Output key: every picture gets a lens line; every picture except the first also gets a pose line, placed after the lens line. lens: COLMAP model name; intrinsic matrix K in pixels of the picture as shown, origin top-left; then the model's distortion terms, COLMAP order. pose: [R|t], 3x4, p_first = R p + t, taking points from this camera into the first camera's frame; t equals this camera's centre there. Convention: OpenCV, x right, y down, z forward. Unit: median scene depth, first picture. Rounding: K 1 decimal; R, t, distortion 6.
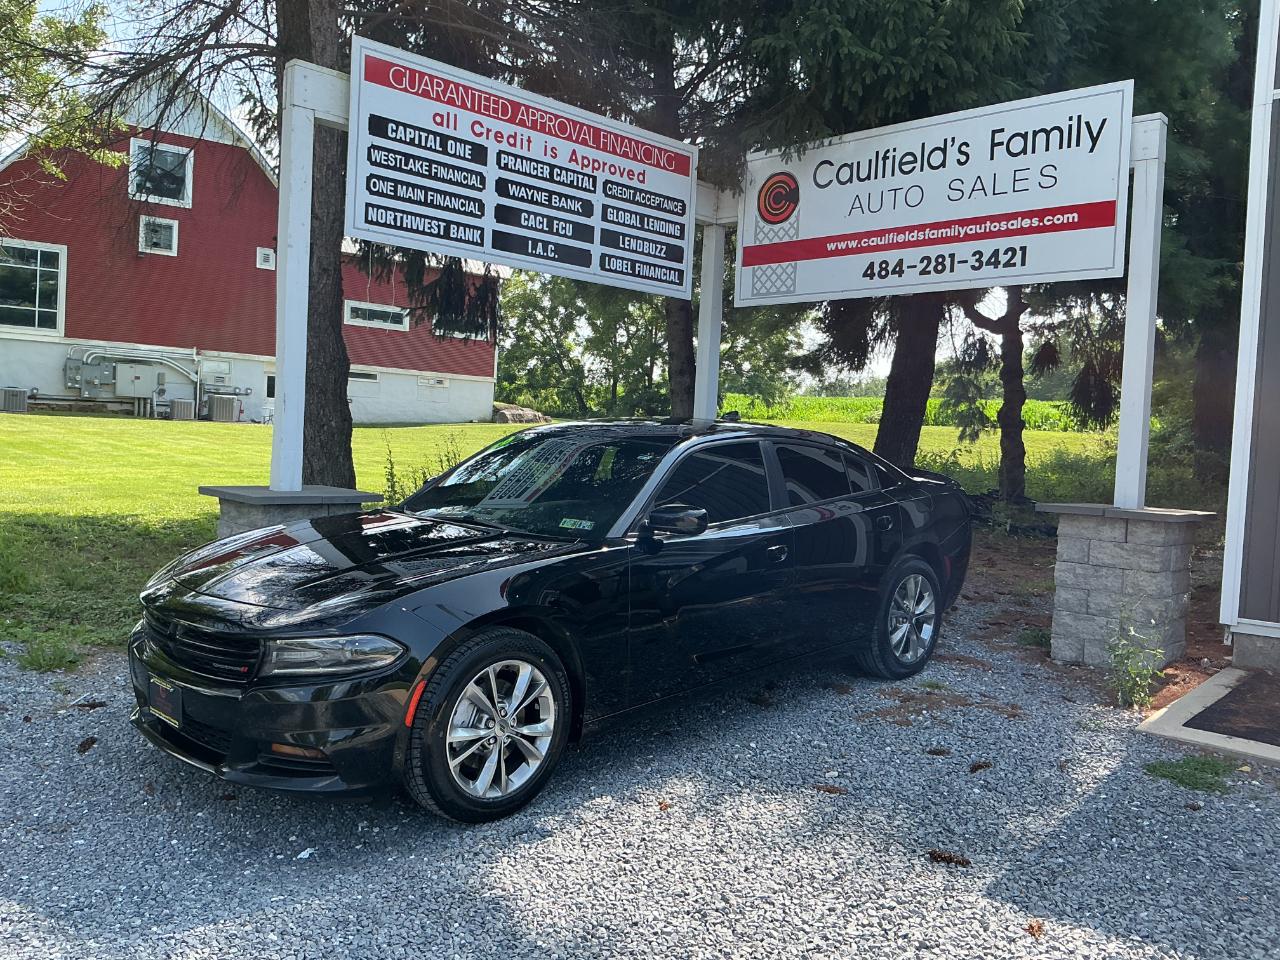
lens RADIAL K [[1063.0, 0, 641.2], [0, 1063.0, 485.6], [0, 0, 1]] dist [0.145520, -0.309059]
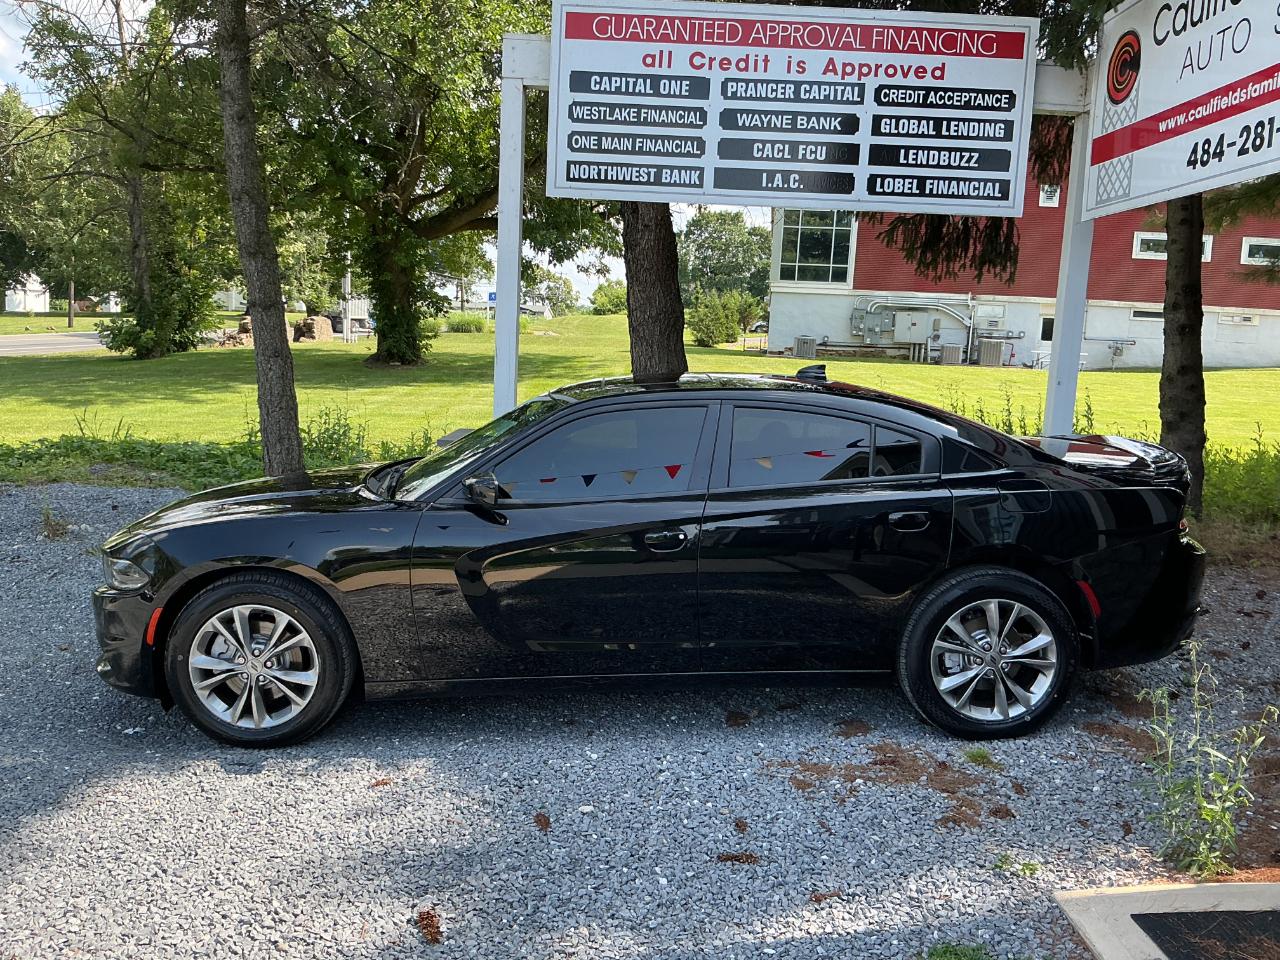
lens RADIAL K [[1063.0, 0, 641.2], [0, 1063.0, 485.6], [0, 0, 1]] dist [0.145520, -0.309059]
pose [[0.710641, 0.081990, -0.698761, 0.481368], [-0.044684, 0.996441, 0.071475, -0.026495], [0.702134, -0.019570, 0.711776, 0.278928]]
